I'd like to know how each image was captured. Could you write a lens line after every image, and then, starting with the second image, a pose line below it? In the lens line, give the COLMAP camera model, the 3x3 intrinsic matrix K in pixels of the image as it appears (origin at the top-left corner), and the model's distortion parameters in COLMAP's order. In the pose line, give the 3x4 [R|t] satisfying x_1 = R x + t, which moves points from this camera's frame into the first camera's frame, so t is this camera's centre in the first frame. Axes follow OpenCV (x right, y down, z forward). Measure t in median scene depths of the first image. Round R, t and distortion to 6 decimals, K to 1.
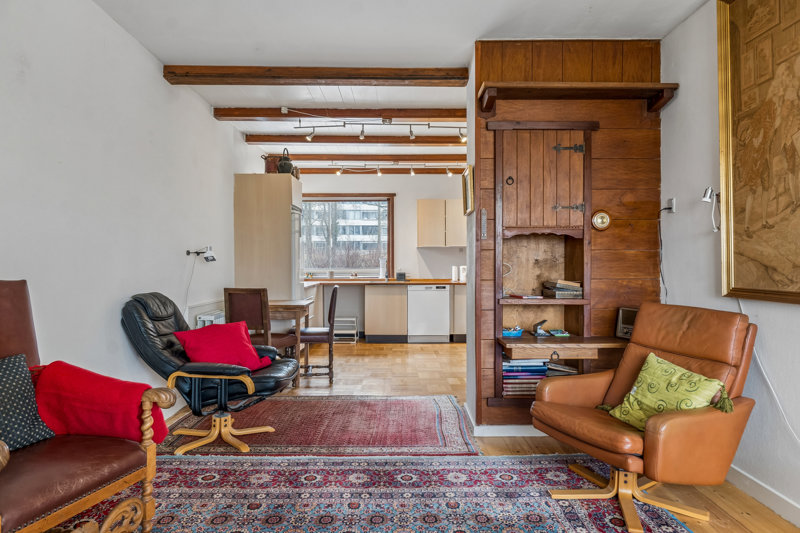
lens RADIAL K [[525.1, 0, 400.2], [0, 525.1, 266.0], [0, 0, 1]] dist [-0.026400, -0.000342]
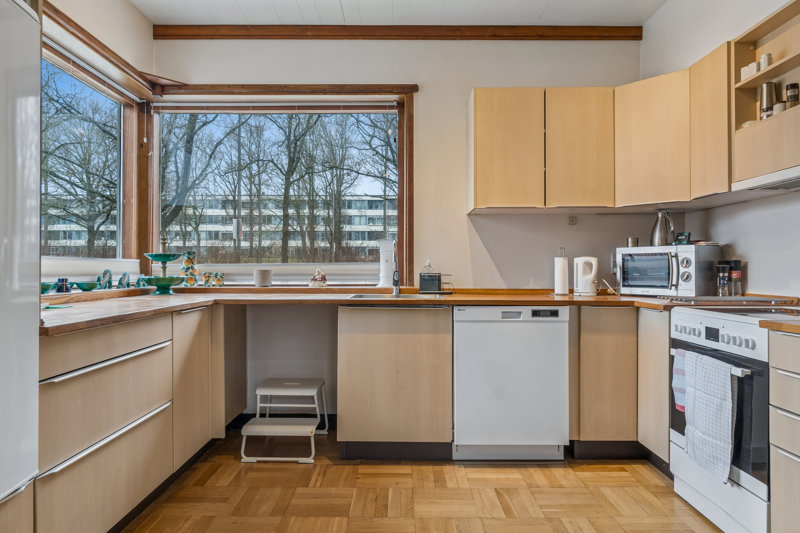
lens RADIAL K [[520.6, 0, 400.6], [0, 520.6, 267.6], [0, 0, 1]] dist [-0.000581, -0.000057]
pose [[0.999949, 0.002608, -0.009791, -0.017772], [-0.002698, 0.999955, -0.009138, 0.011666], [0.009767, 0.009164, 0.999910, 0.586382]]
